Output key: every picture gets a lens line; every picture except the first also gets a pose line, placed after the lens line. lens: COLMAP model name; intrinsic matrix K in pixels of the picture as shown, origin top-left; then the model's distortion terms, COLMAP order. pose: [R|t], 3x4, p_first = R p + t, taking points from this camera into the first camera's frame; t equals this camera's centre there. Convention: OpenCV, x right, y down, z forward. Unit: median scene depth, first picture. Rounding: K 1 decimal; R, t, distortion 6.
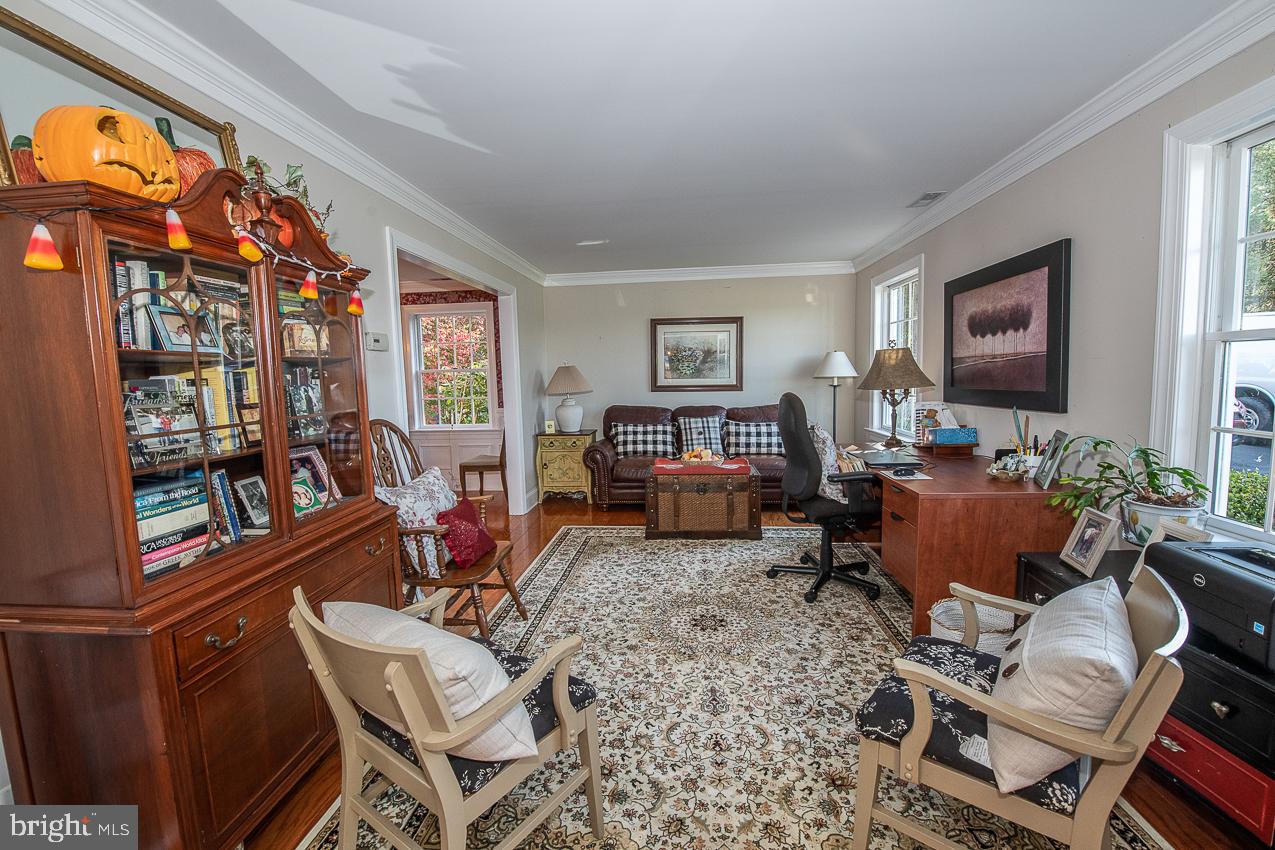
lens RADIAL K [[508.4, 0, 643.6], [0, 508.4, 419.5], [0, 0, 1]] dist [-0.017544, -0.000857]
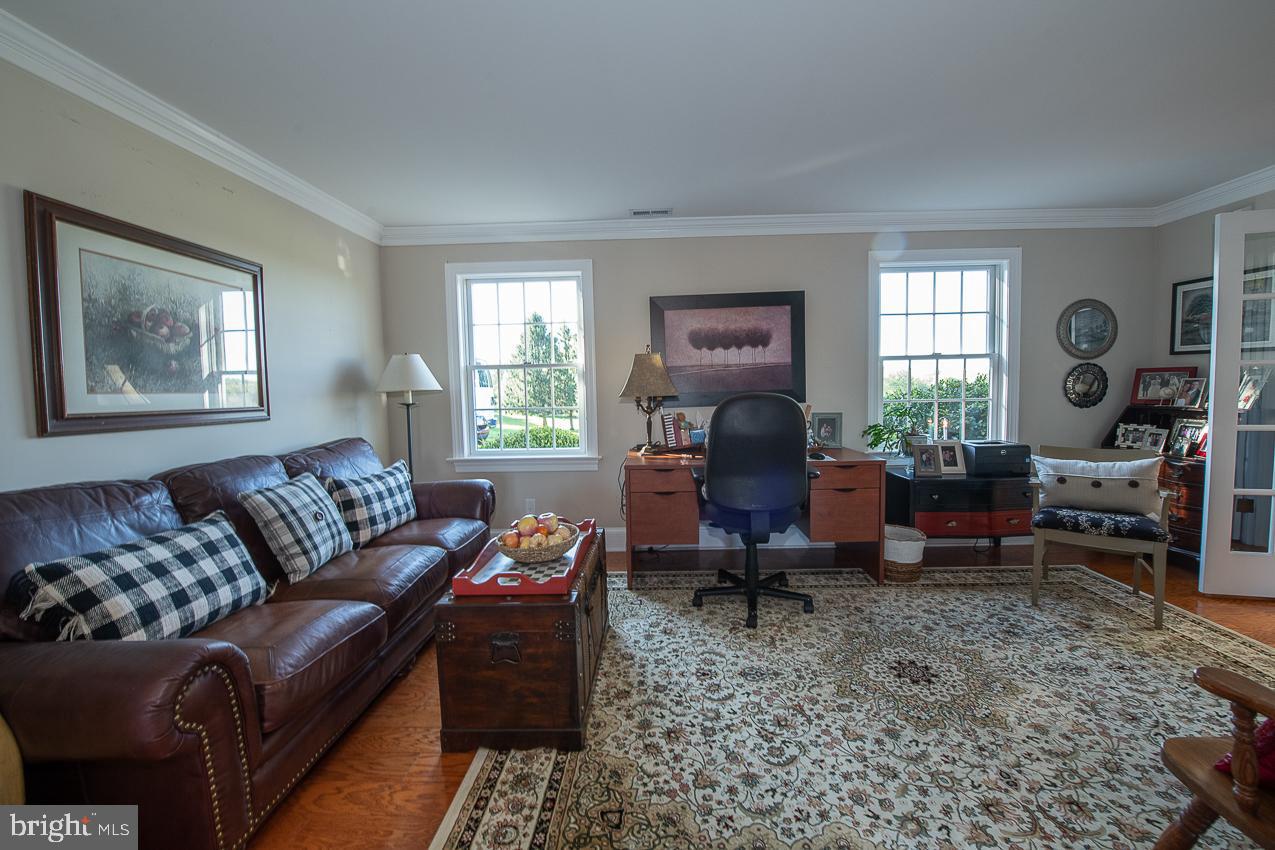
lens RADIAL K [[508.4, 0, 641.8], [0, 508.4, 418.3], [0, 0, 1]] dist [-0.017544, -0.000857]
pose [[-0.064031, -0.039996, 0.997146, -0.550152], [0.113035, 0.992476, 0.047067, -0.075298], [-0.991526, 0.115726, -0.059029, 1.255264]]
